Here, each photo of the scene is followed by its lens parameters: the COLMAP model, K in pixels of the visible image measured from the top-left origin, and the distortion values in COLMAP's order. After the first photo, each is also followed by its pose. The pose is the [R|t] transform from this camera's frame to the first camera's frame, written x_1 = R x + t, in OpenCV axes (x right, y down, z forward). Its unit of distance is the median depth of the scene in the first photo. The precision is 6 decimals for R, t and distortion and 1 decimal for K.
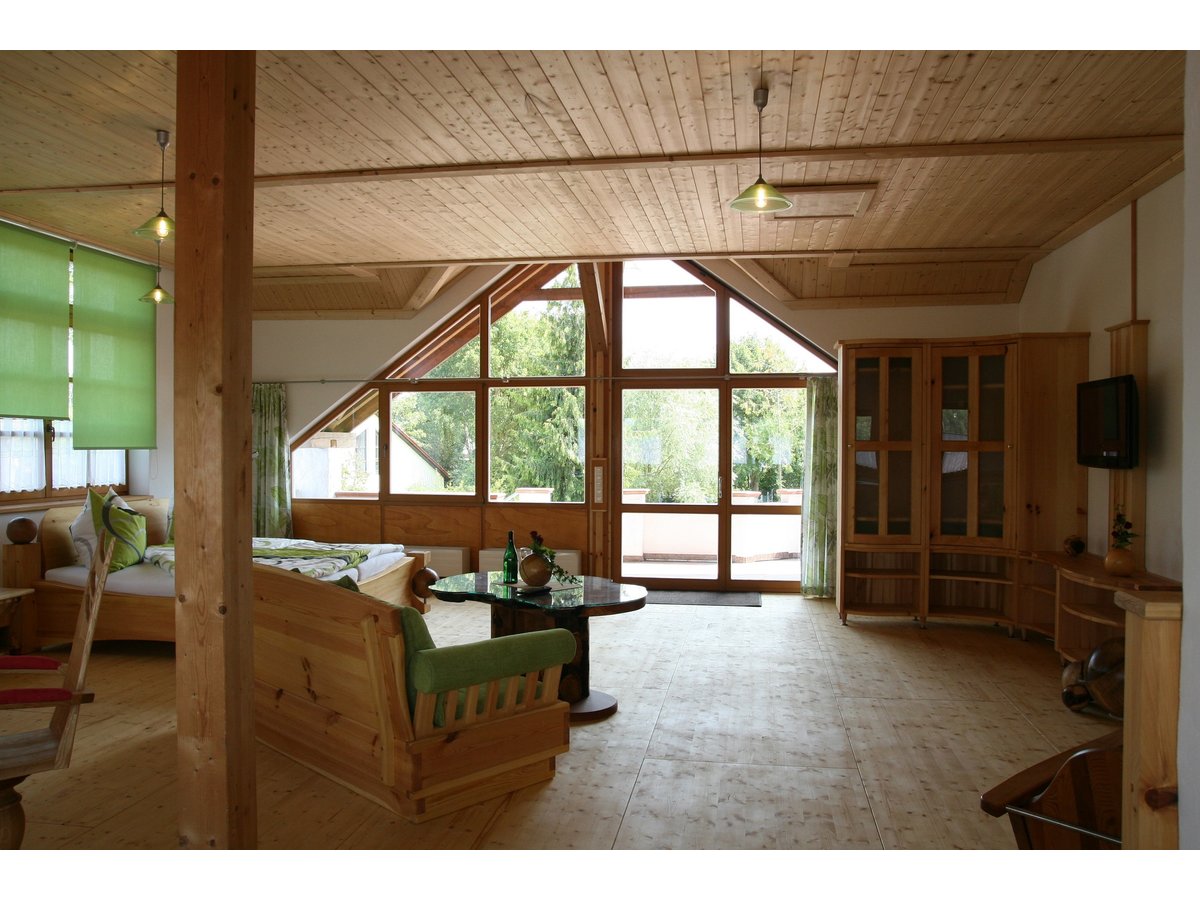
lens RADIAL K [[935.5, 0, 600.0], [0, 935.5, 450.0], [0, 0, 1]] dist [-0.130833, 0.120794]
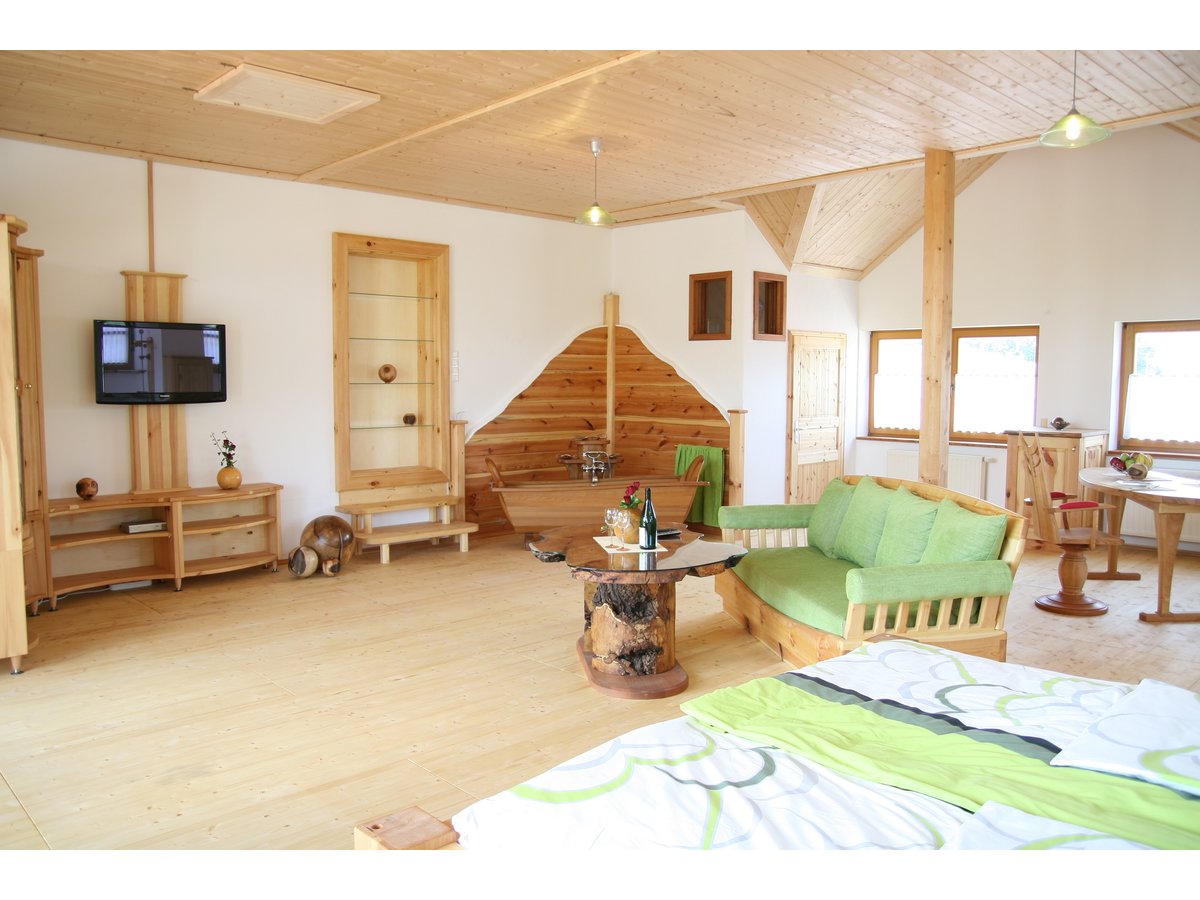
lens RADIAL K [[935.5, 0, 600.0], [0, 935.5, 450.0], [0, 0, 1]] dist [-0.130833, 0.120794]
pose [[-0.806689, -0.047473, 0.589066, -0.508739], [0.002416, 0.996495, 0.083617, -0.015009], [-0.590971, 0.068876, -0.803747, 1.555759]]
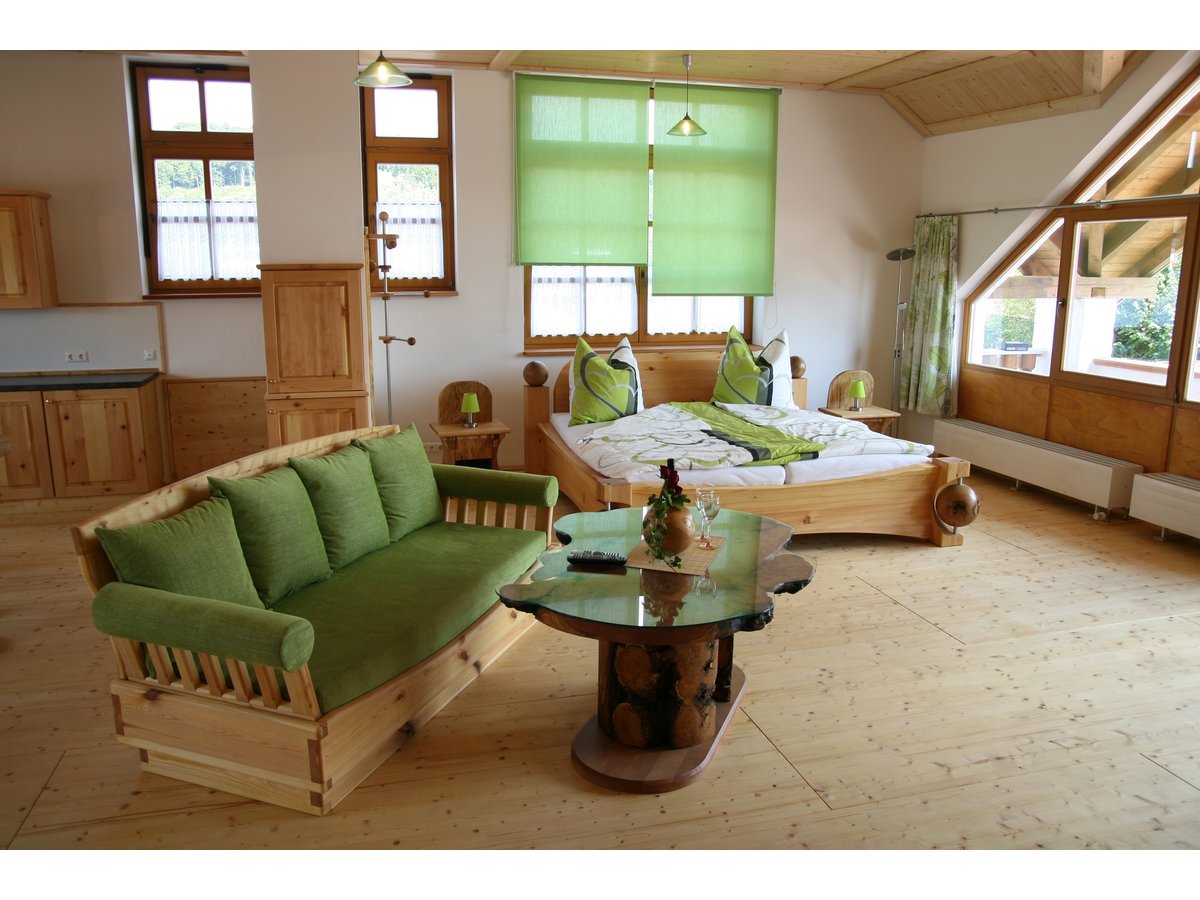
lens RADIAL K [[935.5, 0, 600.0], [0, 935.5, 450.0], [0, 0, 1]] dist [-0.130833, 0.120794]
pose [[0.430522, 0.176833, -0.885088, 0.419748], [-0.011232, 0.981594, 0.190651, -0.036354], [0.902510, -0.072139, 0.424584, 0.658035]]
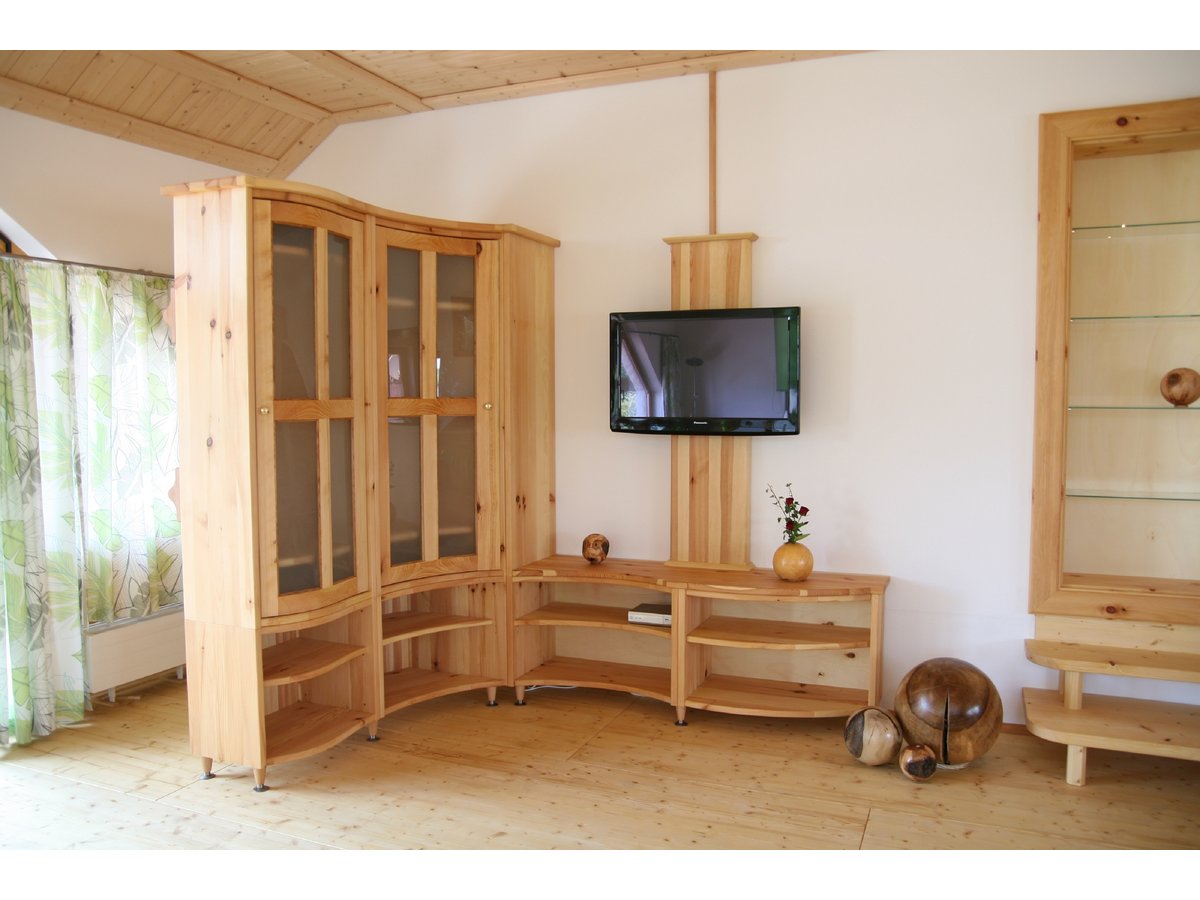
lens RADIAL K [[935.5, 0, 600.0], [0, 935.5, 450.0], [0, 0, 1]] dist [-0.130833, 0.120794]
pose [[0.230039, -0.059618, 0.971354, -0.171535], [0.012535, 0.998221, 0.058298, -0.011421], [-0.973101, -0.001235, 0.230377, 0.899611]]
